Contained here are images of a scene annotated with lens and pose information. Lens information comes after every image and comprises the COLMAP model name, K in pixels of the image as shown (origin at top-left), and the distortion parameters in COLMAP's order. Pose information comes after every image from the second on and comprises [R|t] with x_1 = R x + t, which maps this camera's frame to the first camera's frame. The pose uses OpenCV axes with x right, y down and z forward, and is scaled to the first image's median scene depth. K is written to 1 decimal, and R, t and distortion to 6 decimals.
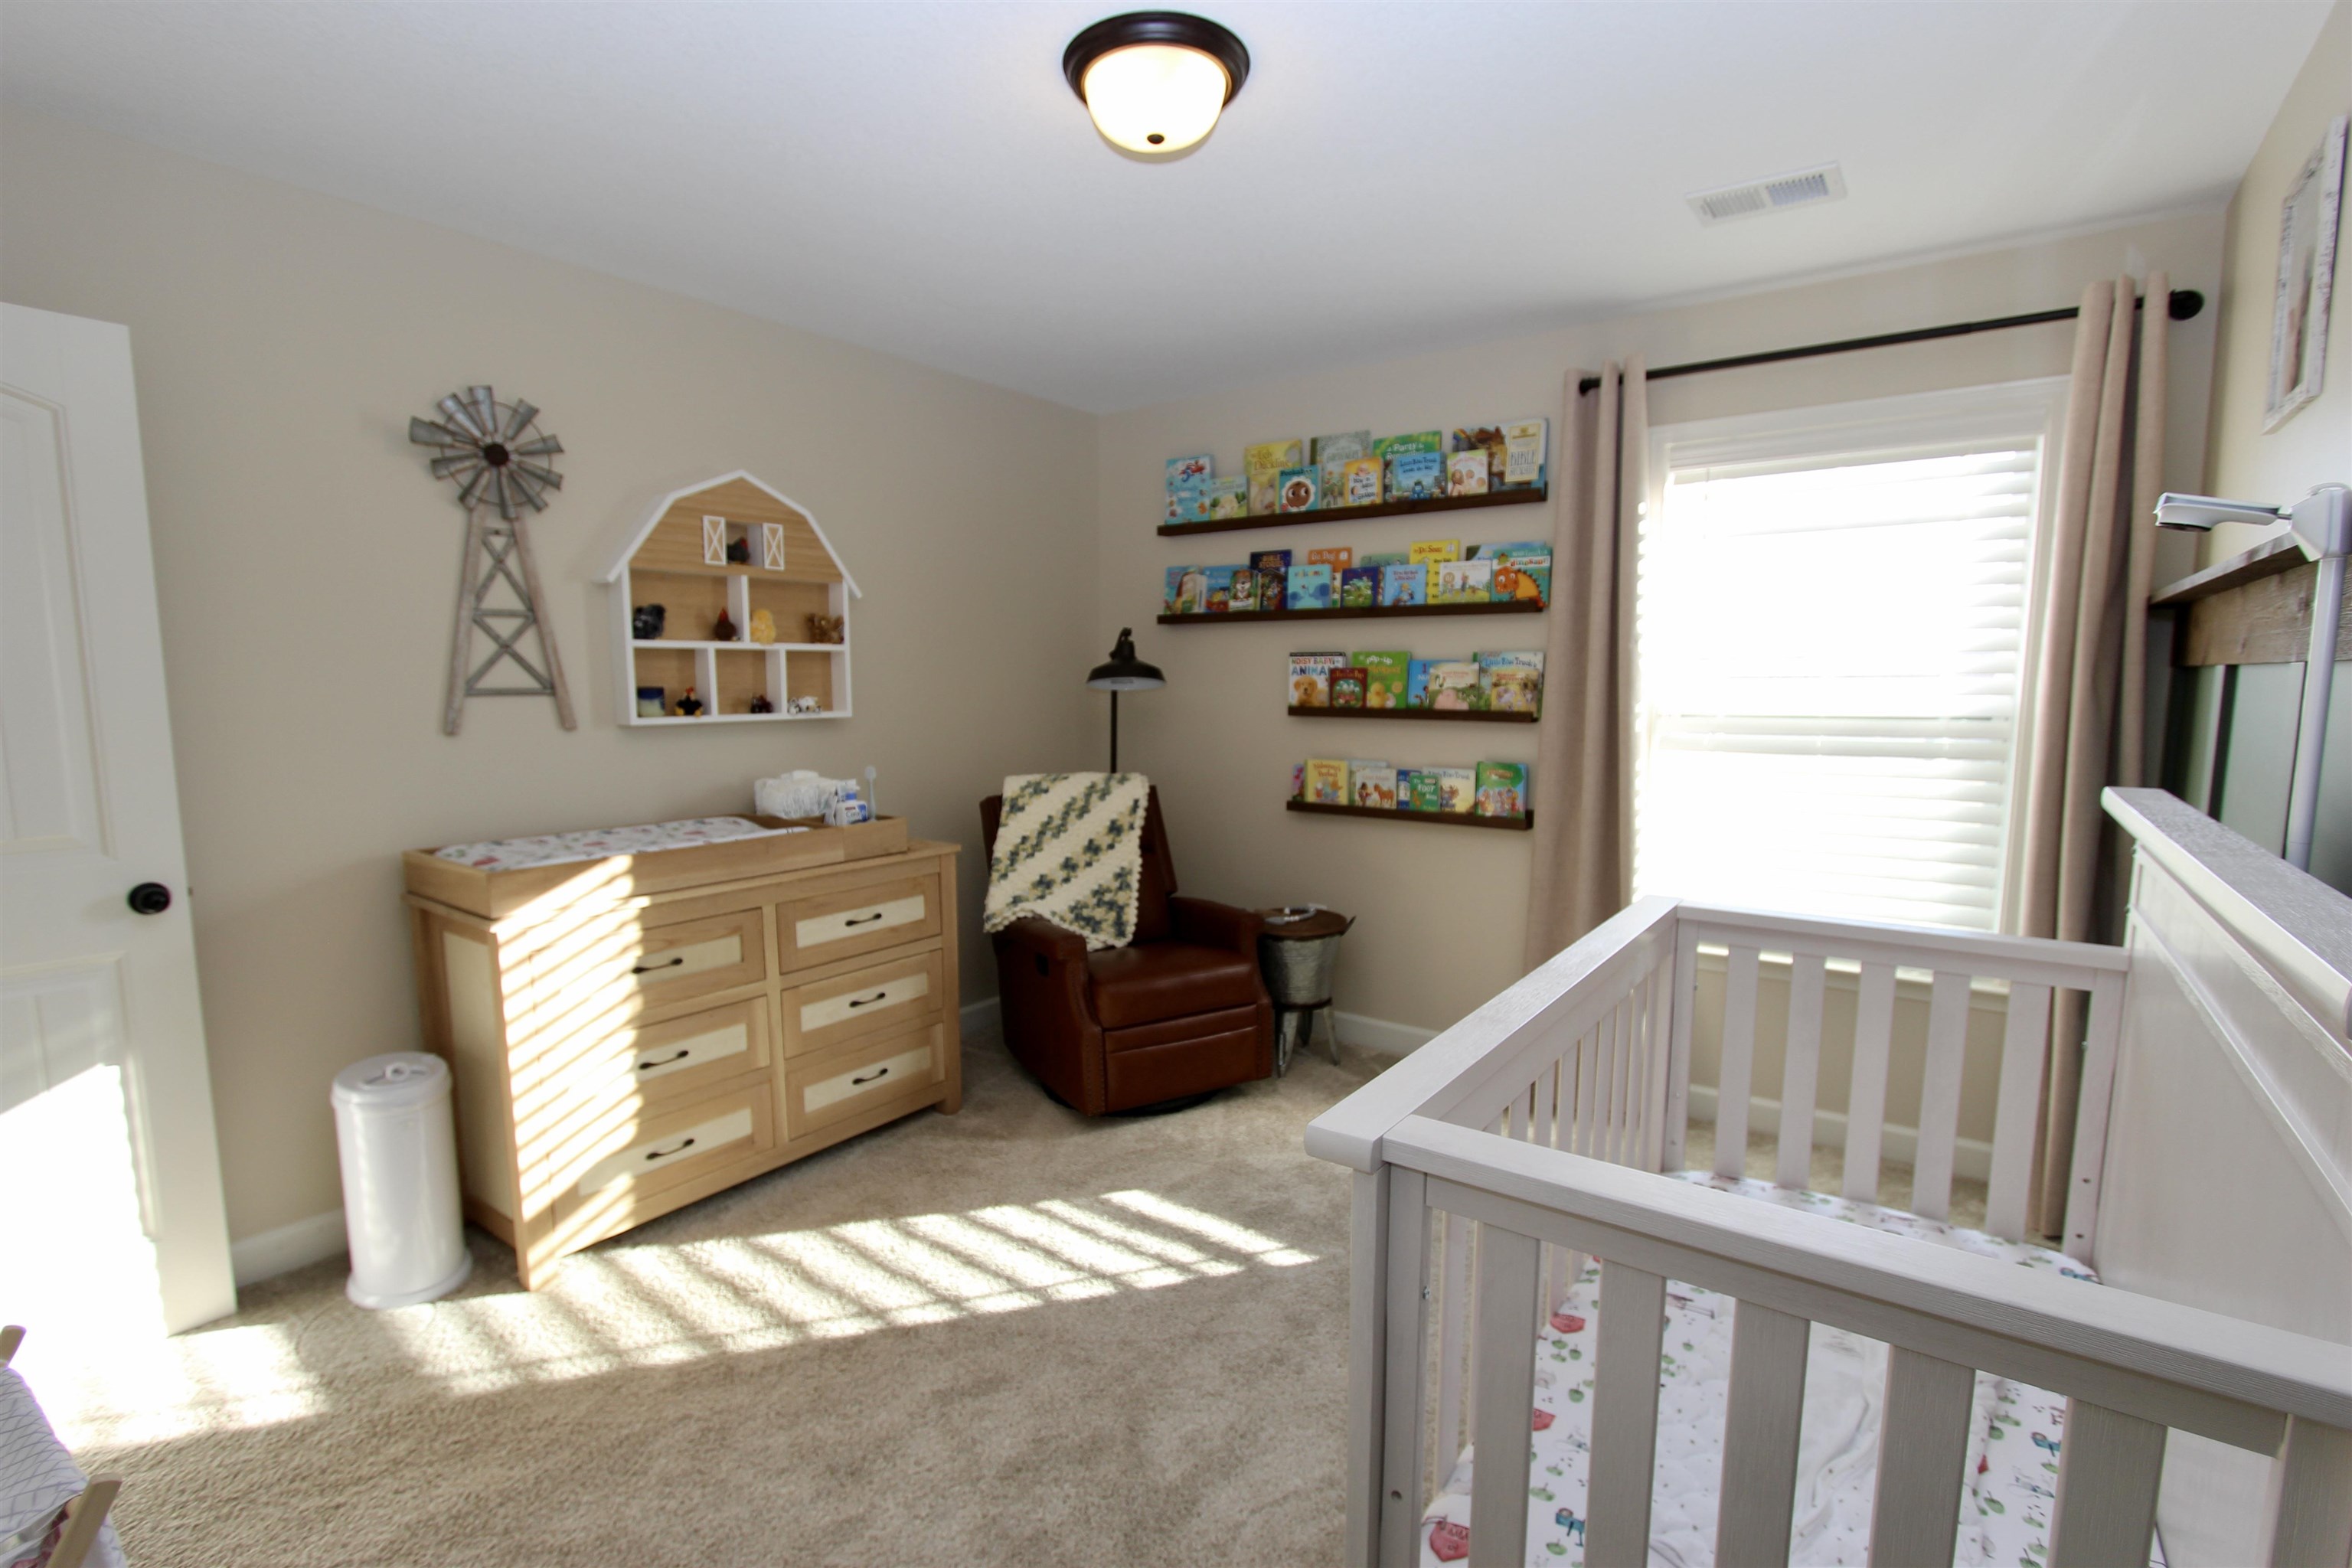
lens RADIAL K [[1103.4, 0, 1163.1], [0, 1103.4, 795.0], [0, 0, 1]] dist [-0.024011, 0.003626]
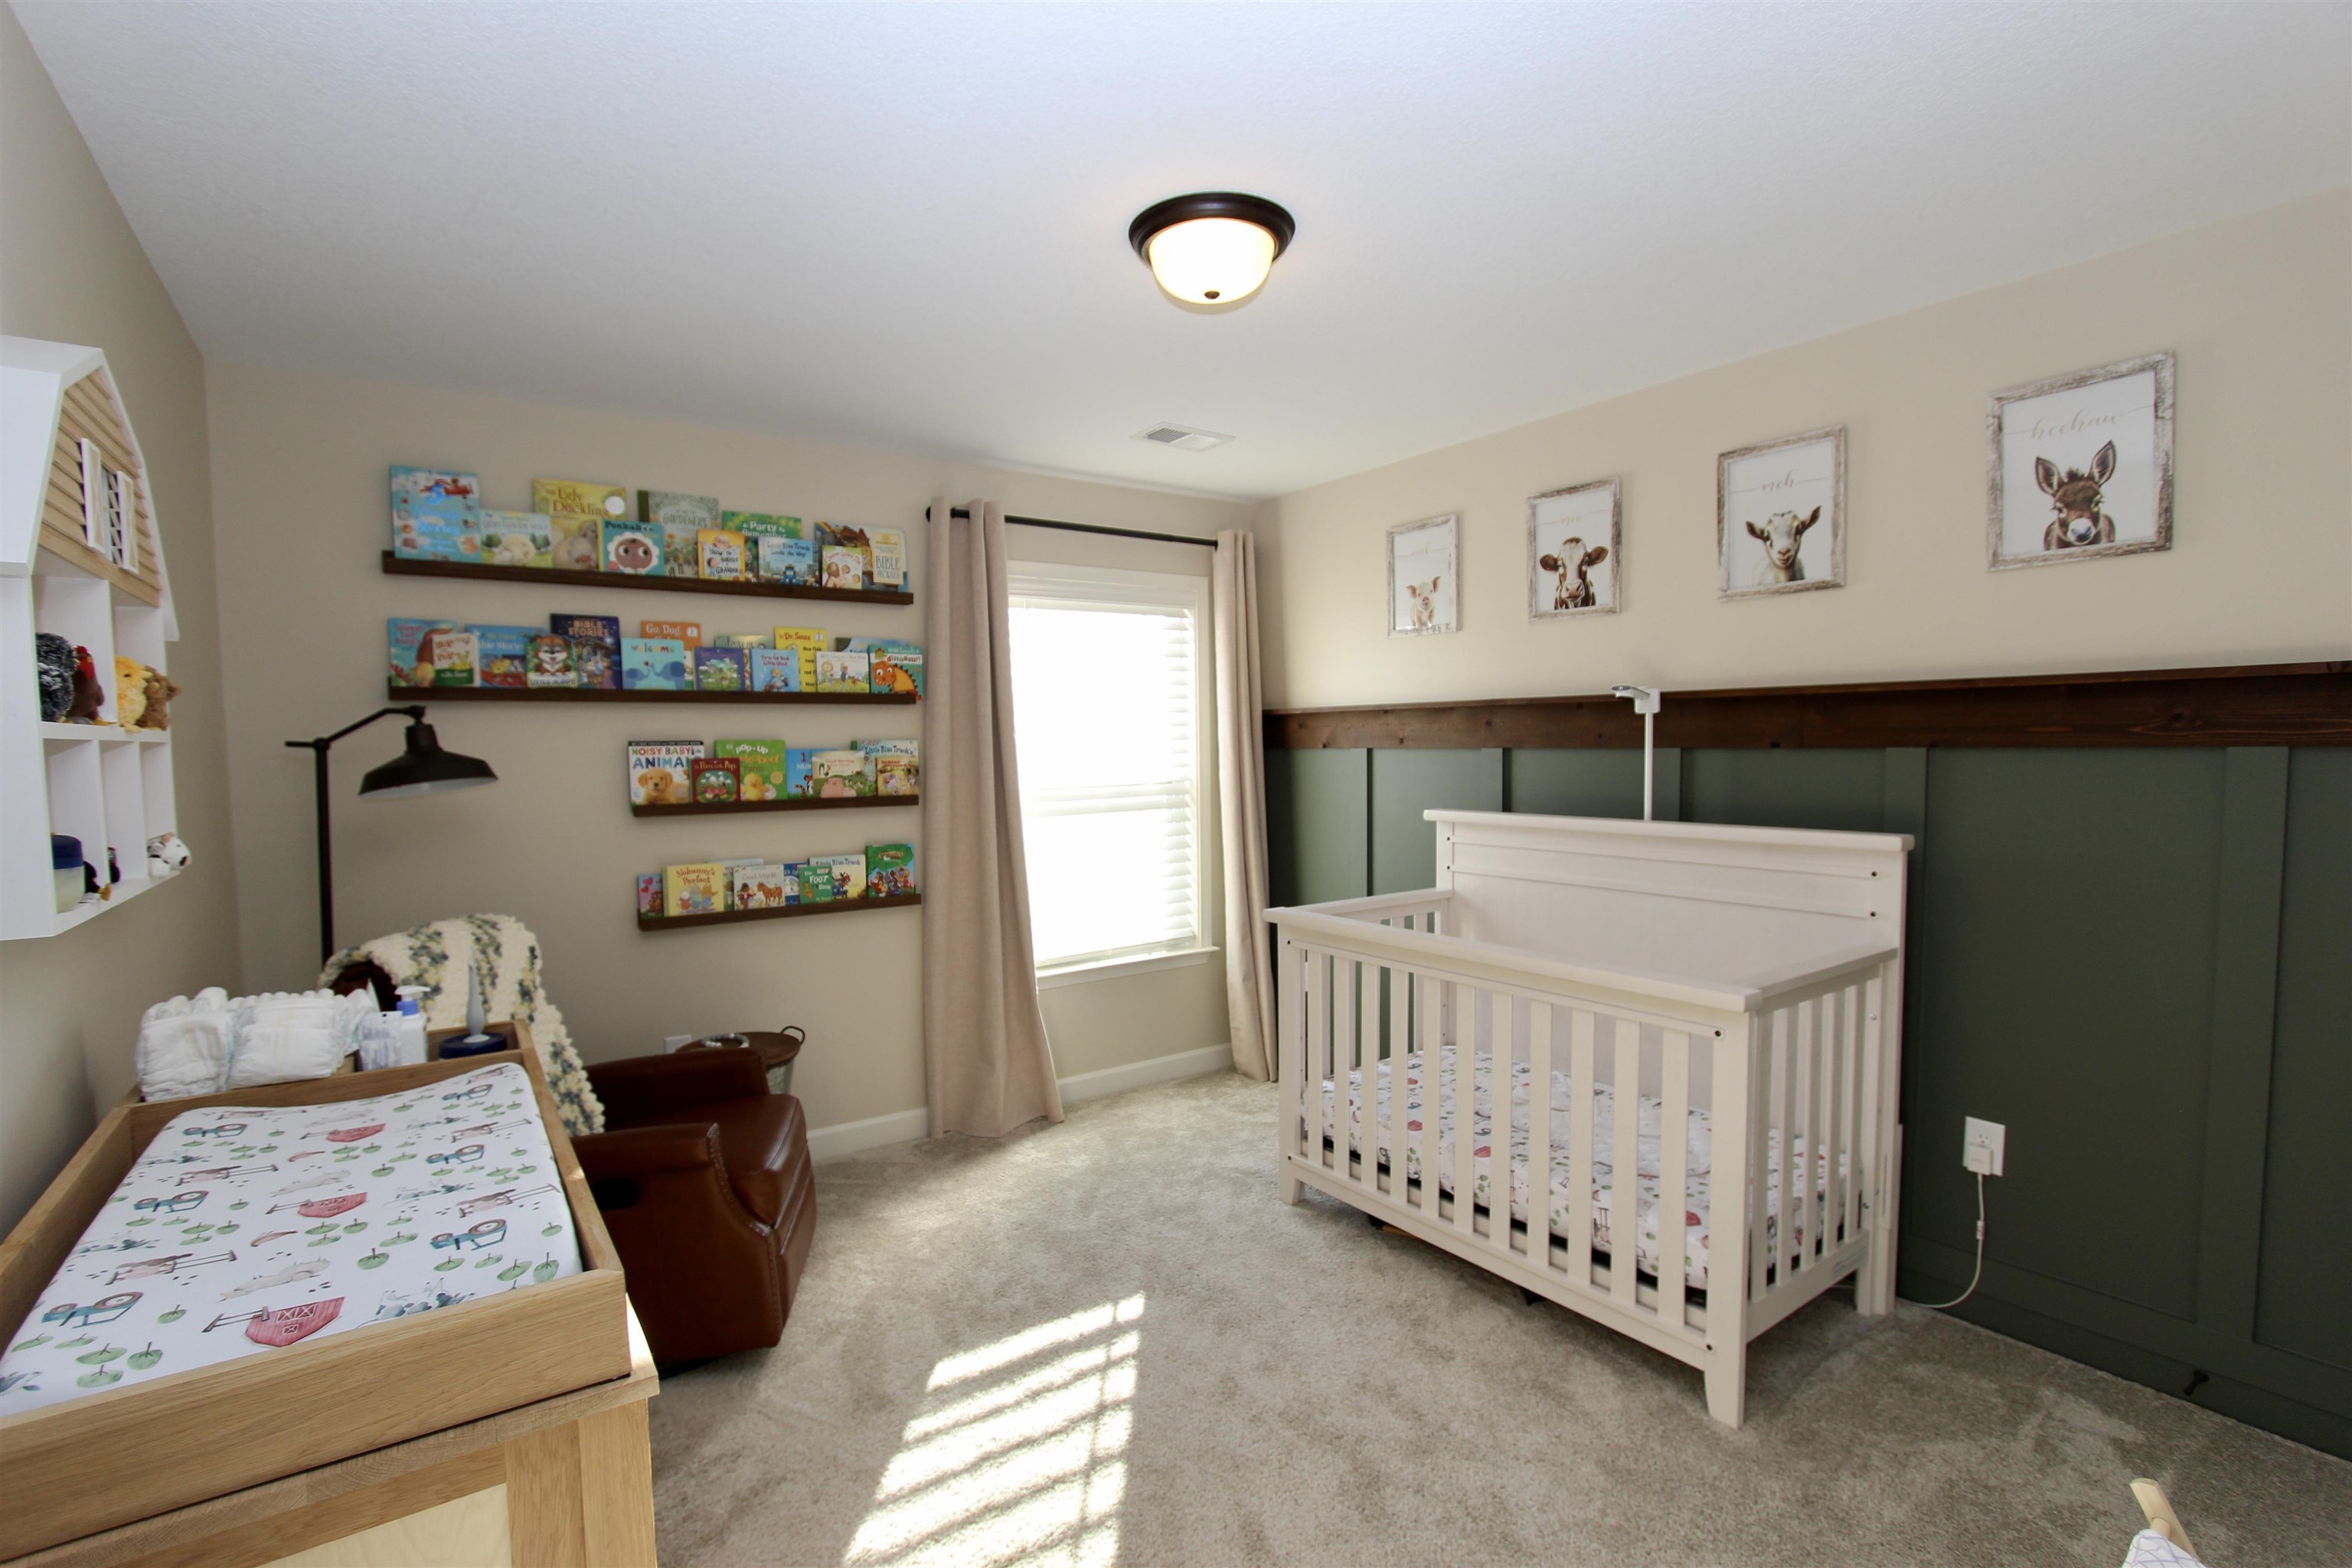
lens RADIAL K [[1103.4, 0, 1167.0], [0, 1103.4, 795.0], [0, 0, 1]] dist [-0.024011, 0.003626]
pose [[0.295526, -0.050734, 0.953987, -0.588868], [0.115064, 0.993210, 0.017176, -0.060302], [-0.948380, 0.104693, 0.299357, 0.401121]]
